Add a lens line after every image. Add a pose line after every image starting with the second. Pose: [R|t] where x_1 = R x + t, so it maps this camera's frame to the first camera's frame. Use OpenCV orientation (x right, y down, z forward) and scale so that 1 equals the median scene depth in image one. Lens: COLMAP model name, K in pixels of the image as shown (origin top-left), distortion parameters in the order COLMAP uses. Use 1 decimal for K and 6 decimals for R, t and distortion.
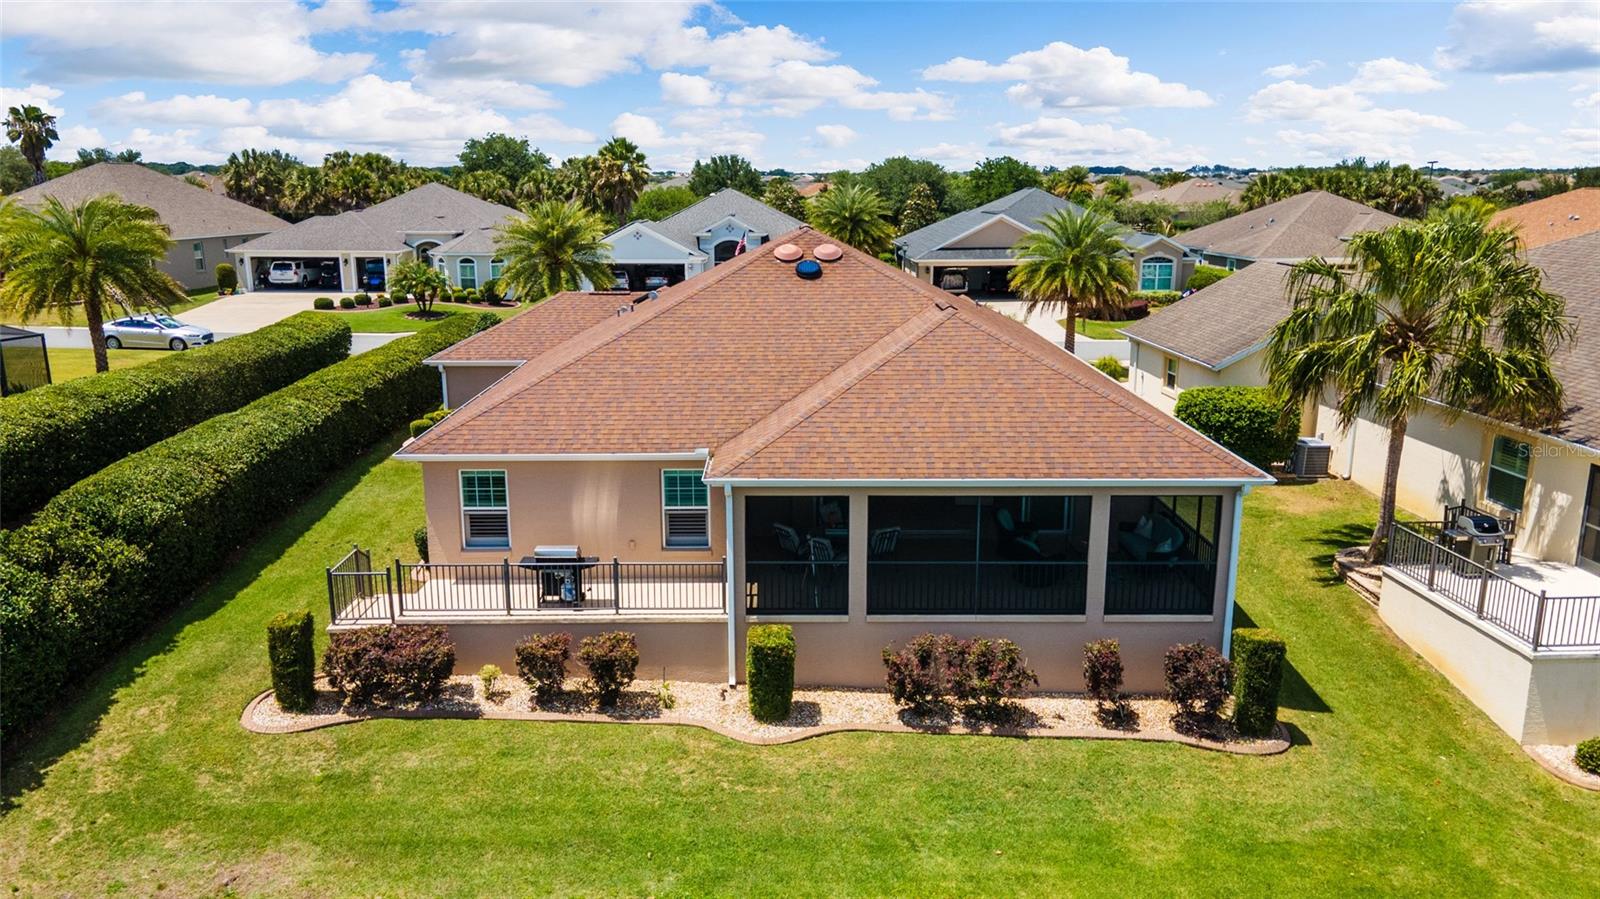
lens RADIAL K [[1122.6, 0, 785.3], [0, 1122.6, 446.8], [0, 0, 1]] dist [0.019543, 0.038382]
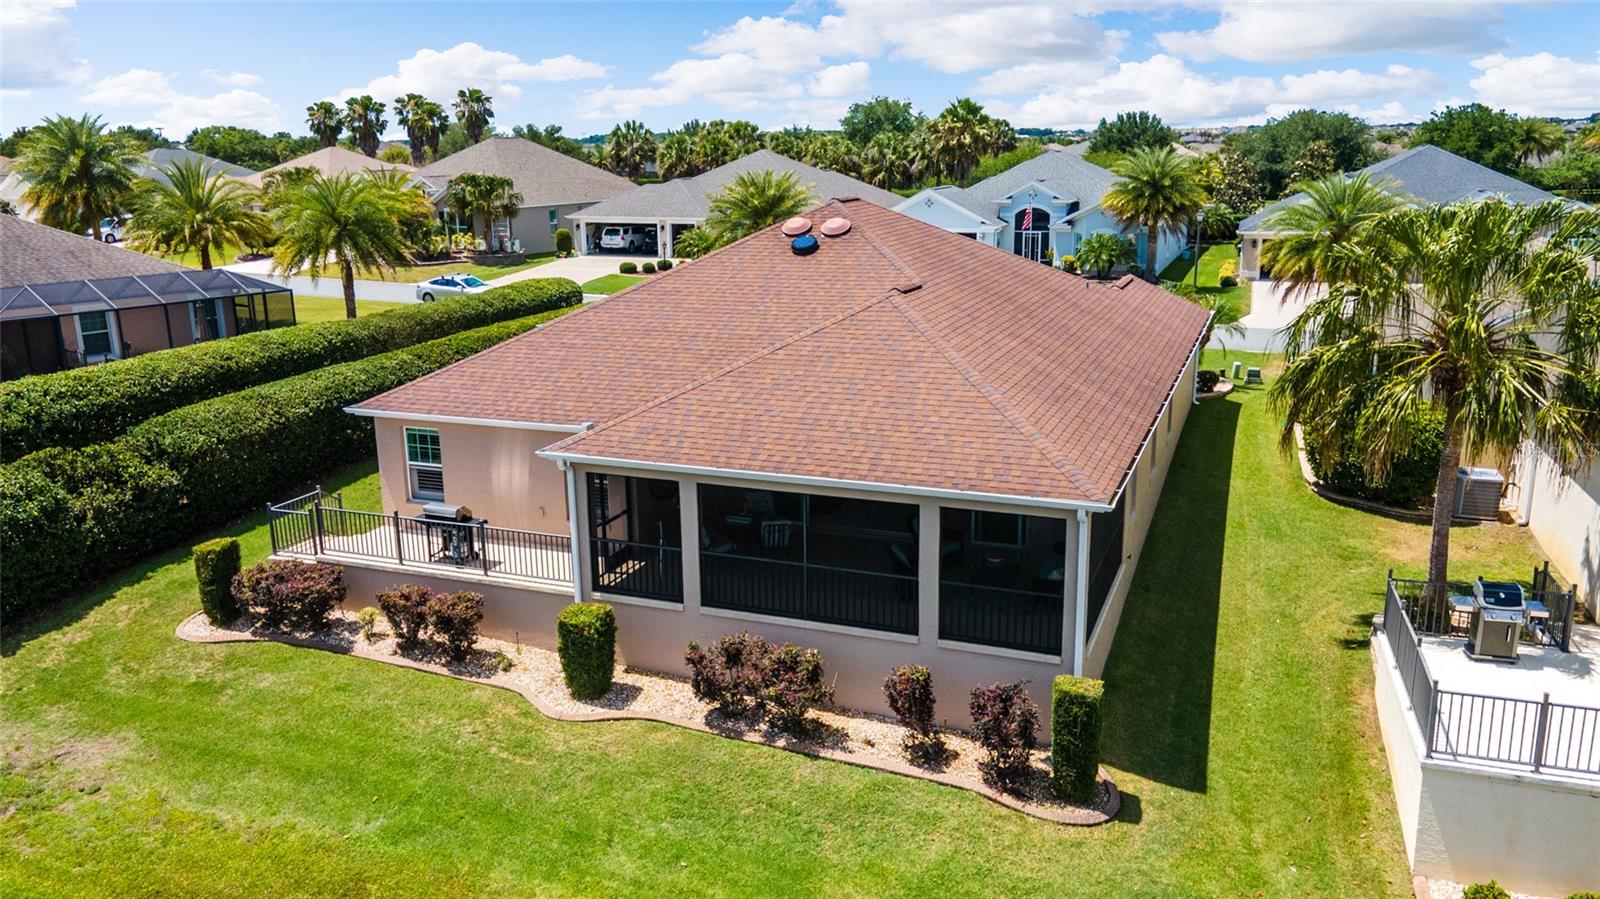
lens RADIAL K [[1188.5, 0, 797.2], [0, 1188.5, 443.0], [0, 0, 1]] dist [0.006805, 0.064138]
pose [[0.929434, 0.077058, -0.360853, 0.508515], [-0.071327, 0.997026, 0.029194, -0.025684], [0.362029, -0.001395, 0.932166, 0.080151]]
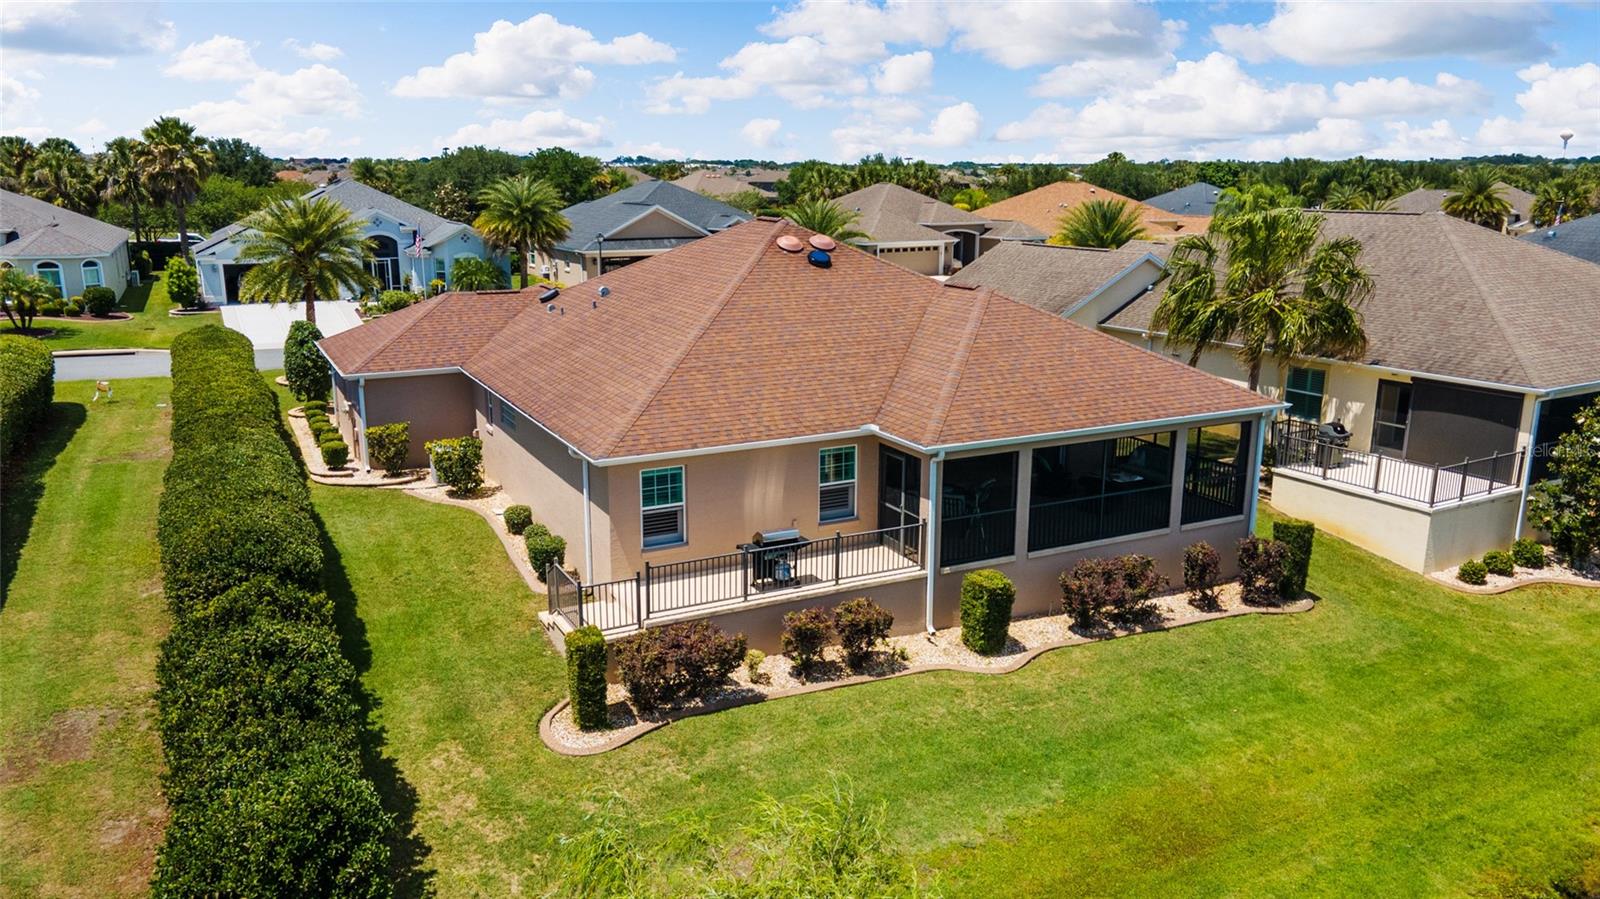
lens RADIAL K [[1137.6, 0, 770.2], [0, 1137.6, 458.6], [0, 0, 1]] dist [0.008847, 0.059201]
pose [[0.898393, -0.105636, 0.426299, -0.658800], [0.098875, 0.994373, 0.038030, -0.017682], [-0.427918, 0.007985, 0.903782, 0.051161]]
